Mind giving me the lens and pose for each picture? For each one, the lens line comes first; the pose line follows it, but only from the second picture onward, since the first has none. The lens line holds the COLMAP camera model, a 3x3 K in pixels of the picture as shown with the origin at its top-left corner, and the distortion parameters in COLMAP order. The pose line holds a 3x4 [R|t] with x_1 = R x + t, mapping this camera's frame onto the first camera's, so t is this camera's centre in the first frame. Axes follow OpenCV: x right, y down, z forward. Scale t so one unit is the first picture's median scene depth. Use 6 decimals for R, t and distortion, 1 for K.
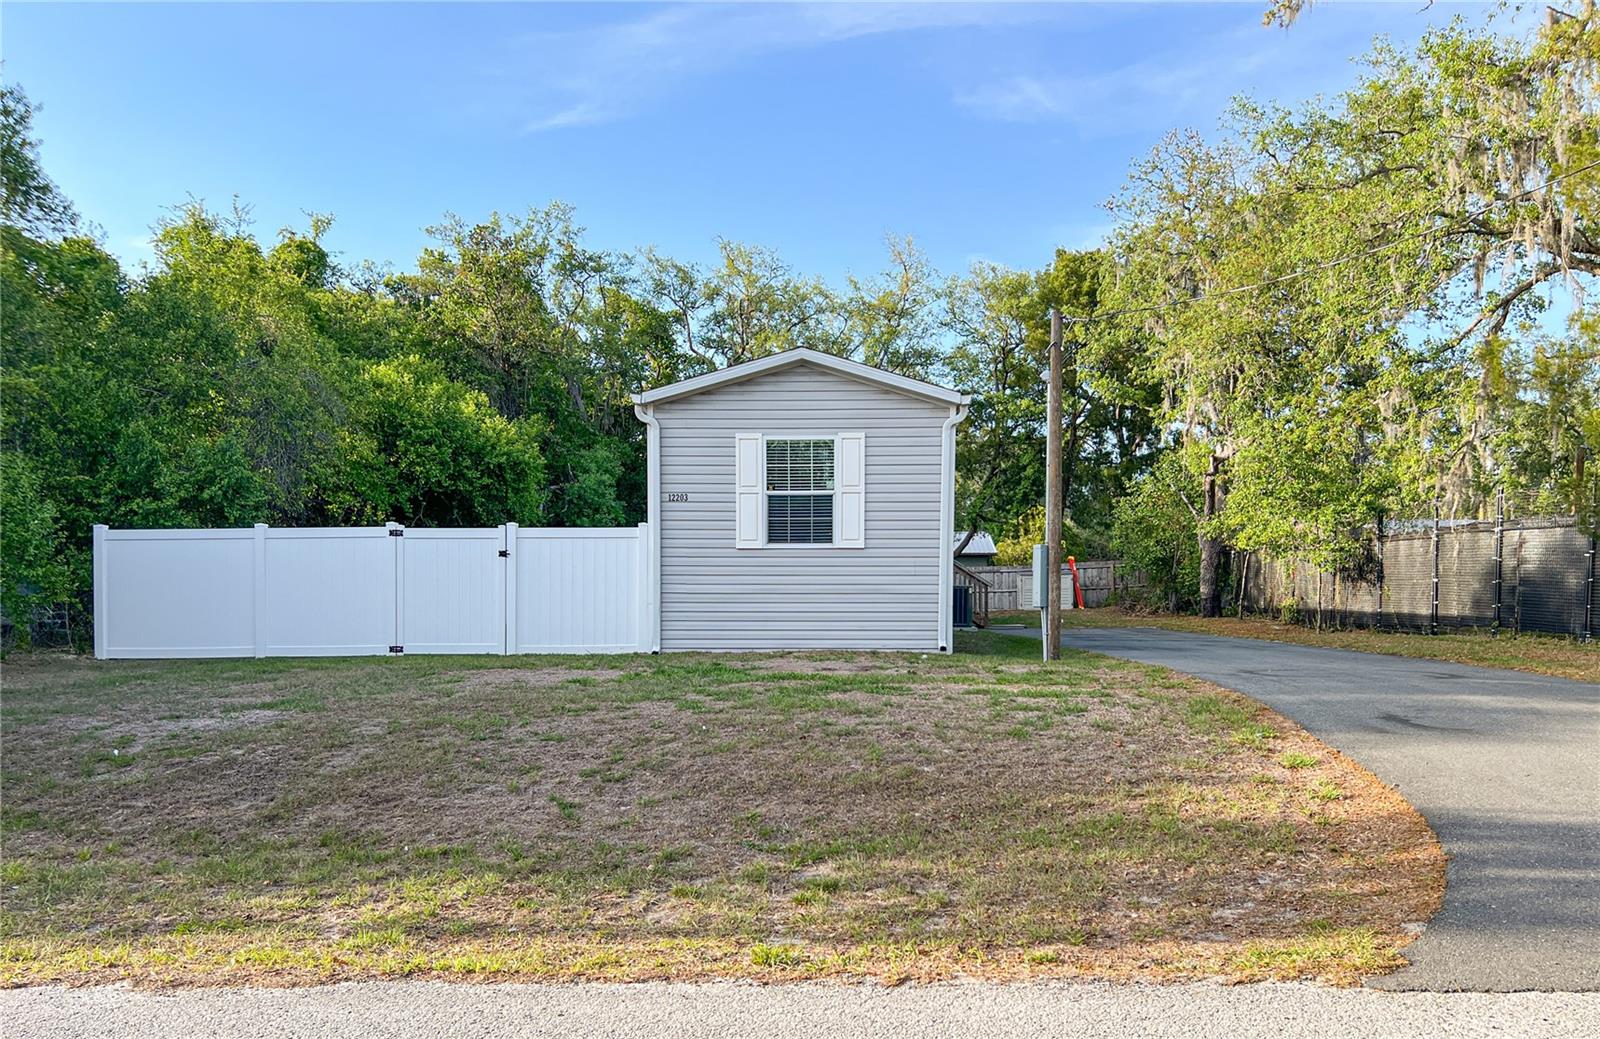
lens RADIAL K [[1212.4, 0, 807.6], [0, 1212.4, 627.4], [0, 0, 1]] dist [0.043117, -0.006451]
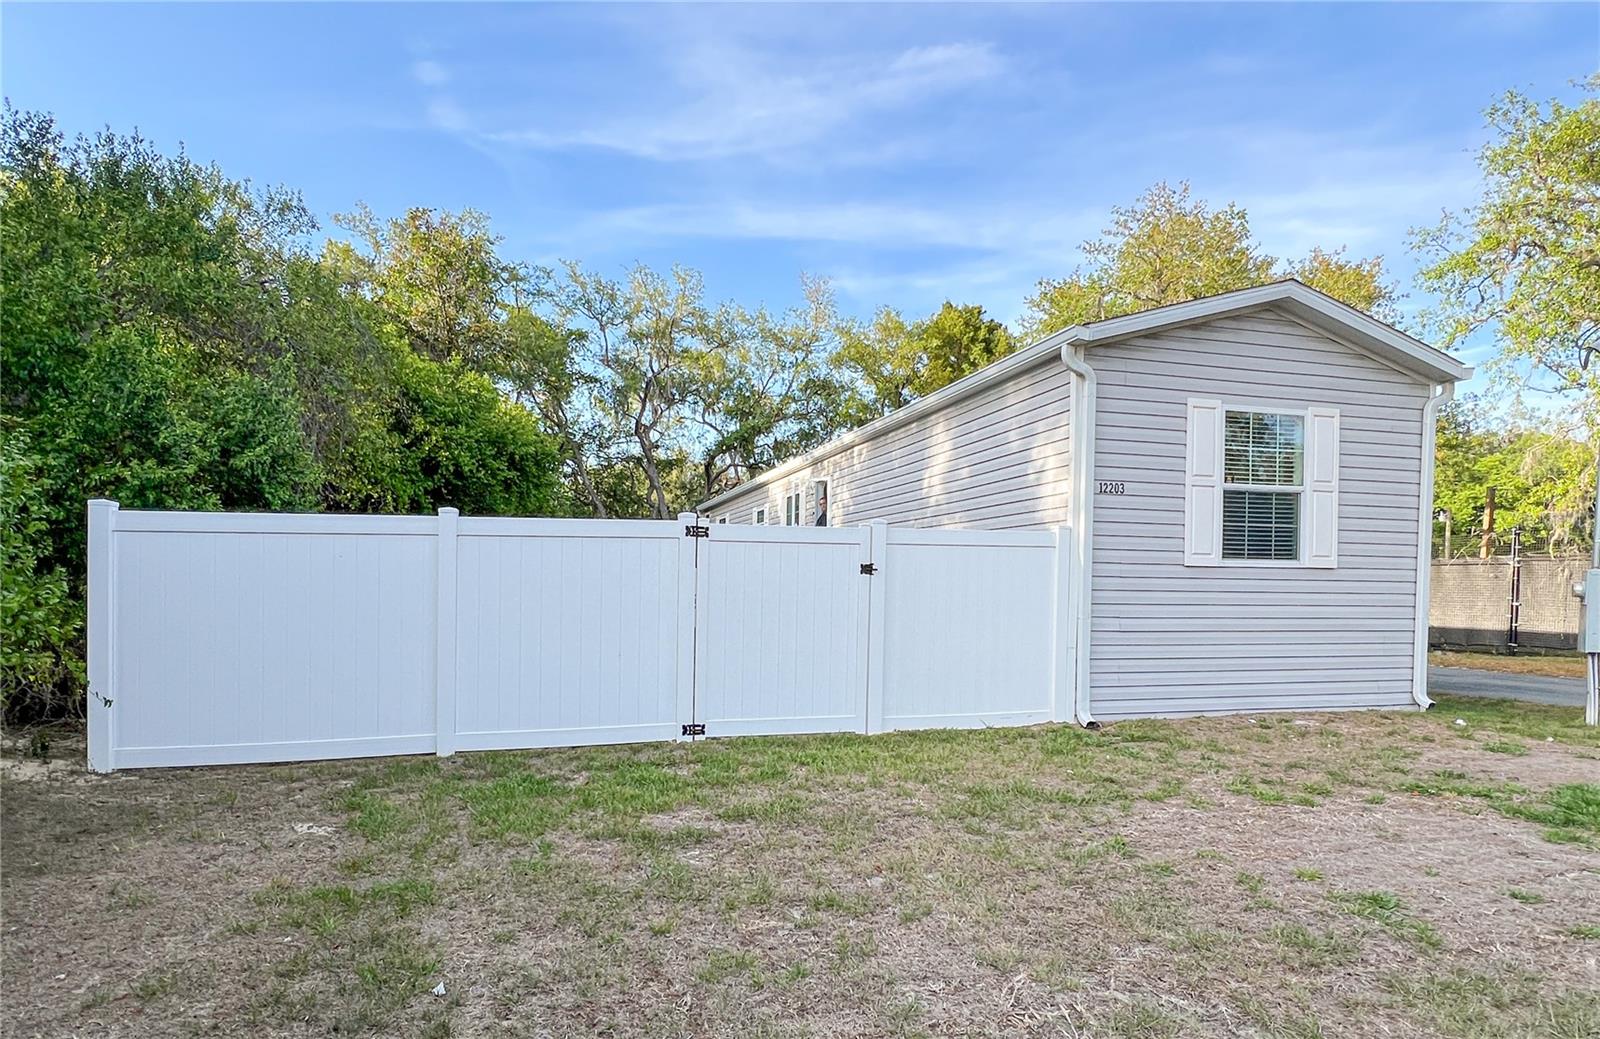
lens RADIAL K [[867.4, 0, 791.8], [0, 867.4, 621.5], [0, 0, 1]] dist [-0.000730, -0.000888]
pose [[0.955122, -0.005142, 0.296169, -0.418979], [0.001942, 0.999937, 0.011099, -0.038951], [-0.296208, -0.010026, 0.955071, 0.592812]]
